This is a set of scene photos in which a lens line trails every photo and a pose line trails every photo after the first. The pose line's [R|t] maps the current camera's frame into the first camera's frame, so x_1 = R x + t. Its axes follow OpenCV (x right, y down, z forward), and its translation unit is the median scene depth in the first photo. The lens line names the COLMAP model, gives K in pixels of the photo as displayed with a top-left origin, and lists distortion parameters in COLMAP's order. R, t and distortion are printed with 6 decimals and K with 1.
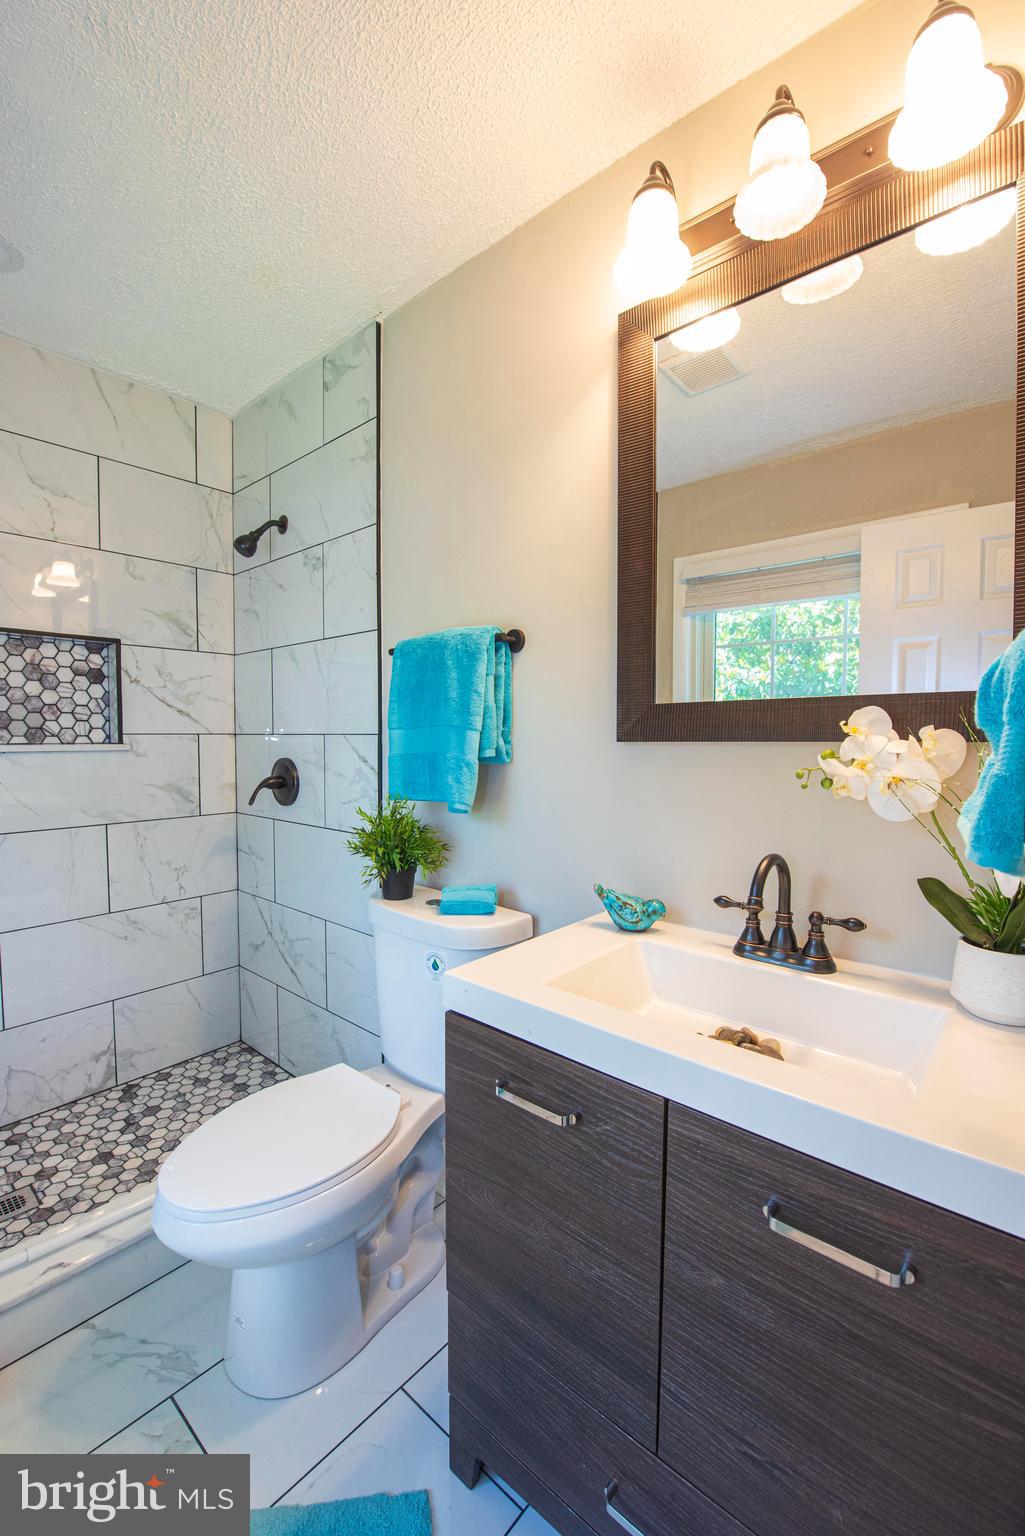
lens RADIAL K [[645.4, 0, 512.5], [0, 645.4, 768.0], [0, 0, 1]] dist [-0.016743, -0.001359]
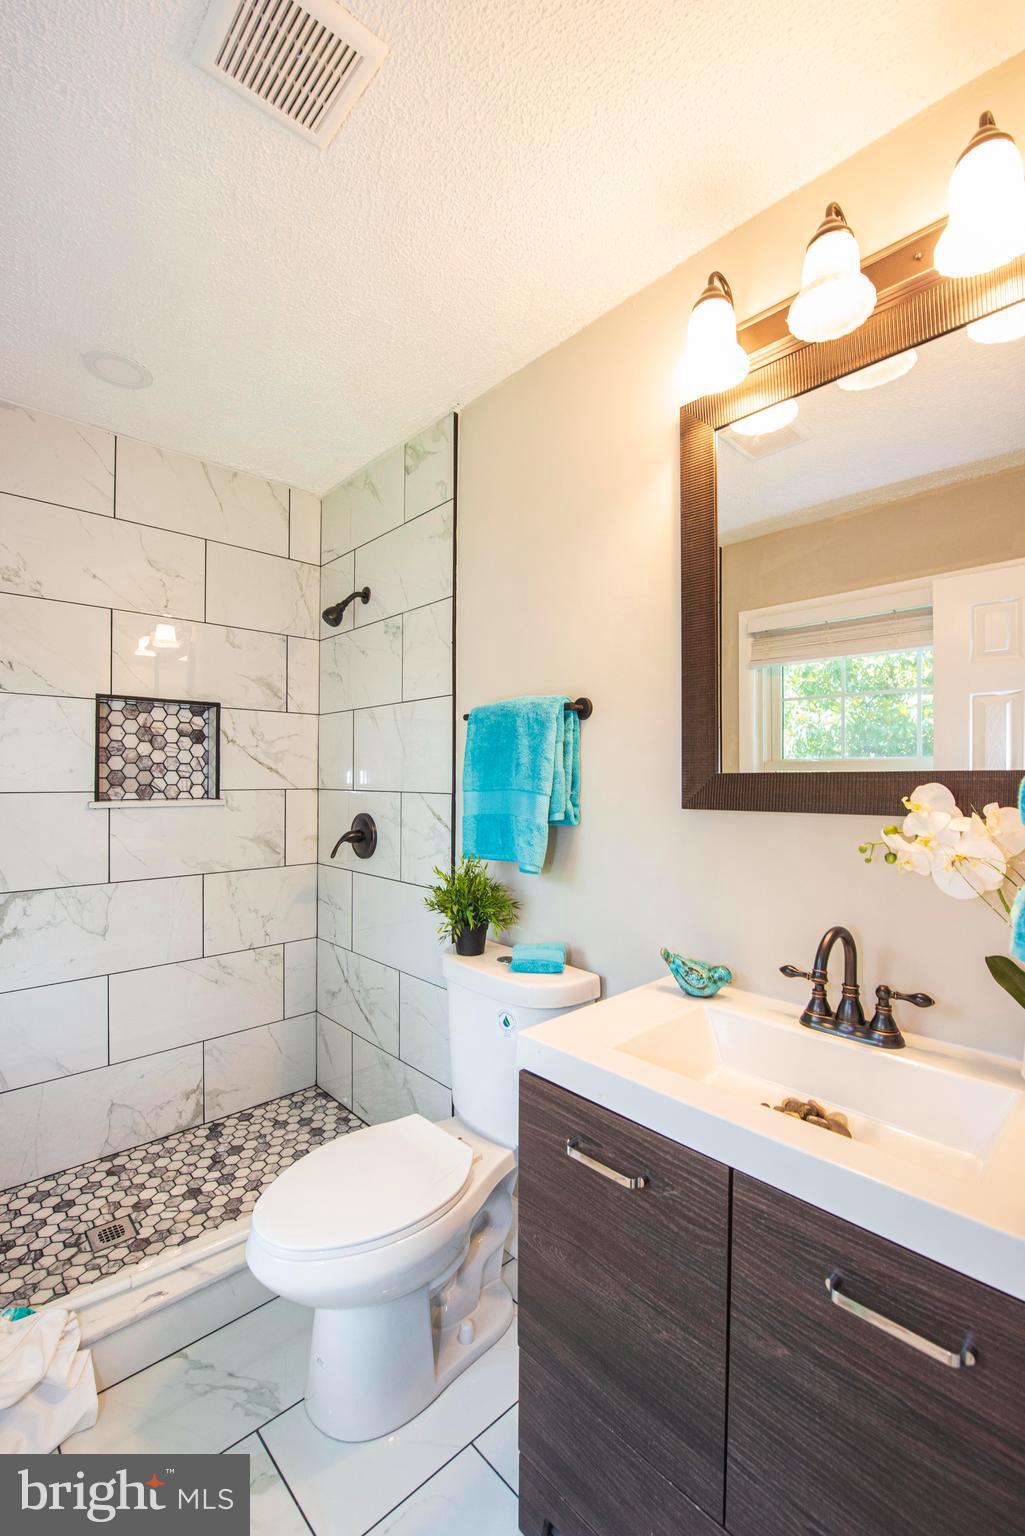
lens RADIAL K [[645.4, 0, 512.5], [0, 645.4, 768.0], [0, 0, 1]] dist [-0.016743, -0.001359]
pose [[0.995058, 0.001947, -0.099279, -0.007932], [-0.008858, 0.997562, -0.069222, -0.035789], [0.098902, 0.069759, 0.992649, -0.070245]]
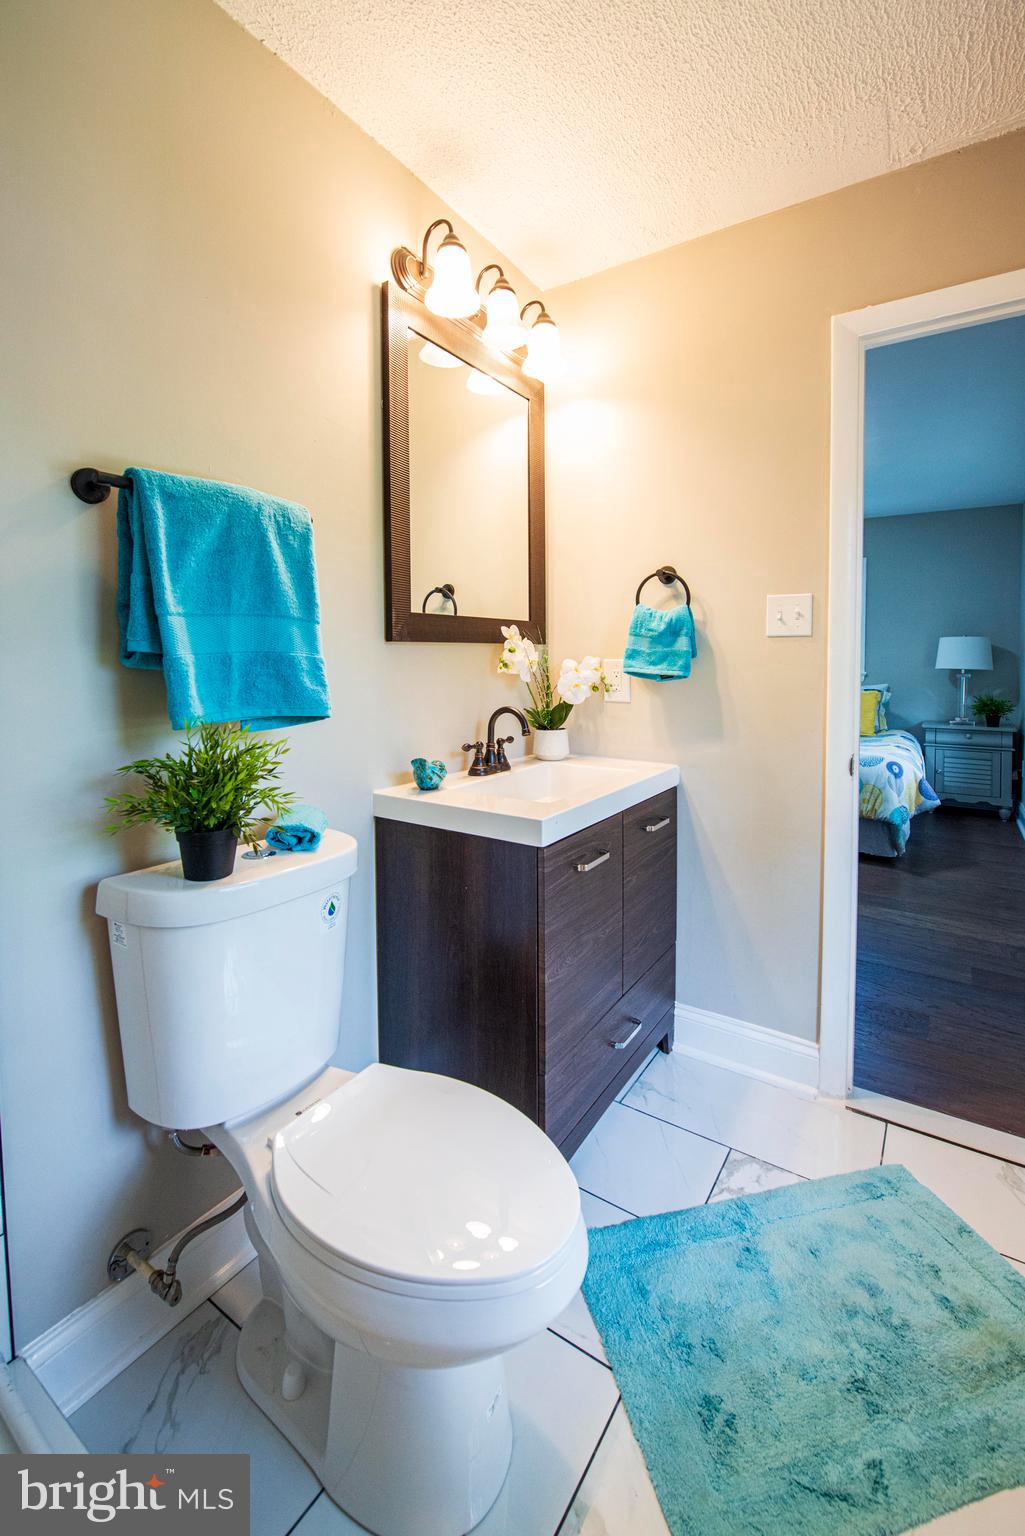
lens RADIAL K [[655.3, 0, 515.6], [0, 655.3, 683.5], [0, 0, 1]] dist [-0.014506, -0.000927]
pose [[-0.133449, -0.040110, 0.990244, -1.098571], [0.053872, 0.997410, 0.047660, -0.009887], [-0.989590, 0.059706, -0.130943, 0.975867]]
